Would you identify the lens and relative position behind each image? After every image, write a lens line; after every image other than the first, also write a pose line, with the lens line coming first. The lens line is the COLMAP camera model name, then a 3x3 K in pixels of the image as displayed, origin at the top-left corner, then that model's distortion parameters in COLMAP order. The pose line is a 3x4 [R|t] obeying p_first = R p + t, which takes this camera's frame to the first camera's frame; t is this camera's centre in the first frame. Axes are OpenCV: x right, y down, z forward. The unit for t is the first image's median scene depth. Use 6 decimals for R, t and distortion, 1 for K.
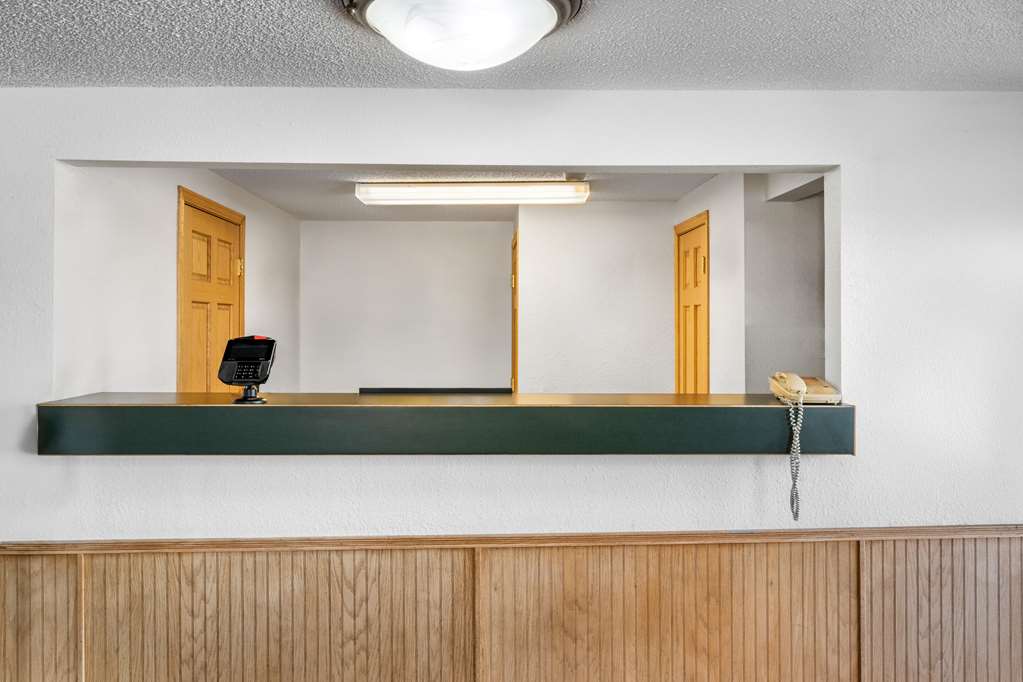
lens RADIAL K [[803.4, 0, 513.2], [0, 803.4, 331.3], [0, 0, 1]] dist [0.005103, -0.013215]
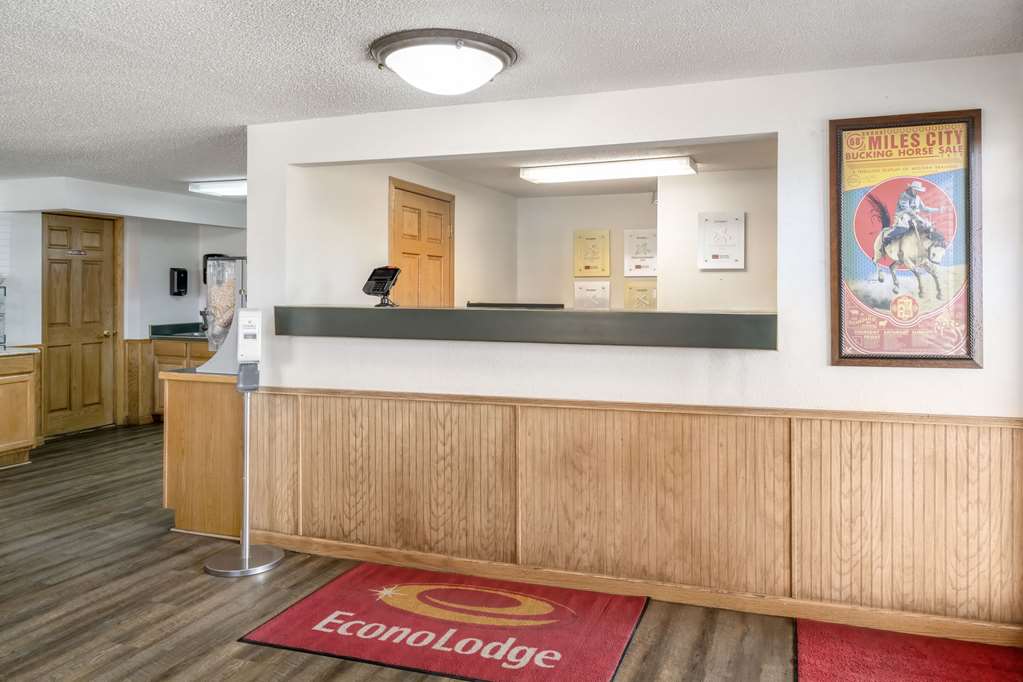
lens RADIAL K [[706.0, 0, 542.3], [0, 706.0, 298.9], [0, 0, 1]] dist [0.006318, 0.003117]
pose [[0.938990, 0.005172, -0.343905, 0.450222], [-0.003900, 0.999983, 0.004391, 0.063126], [0.343922, -0.002781, 0.938994, -0.224832]]
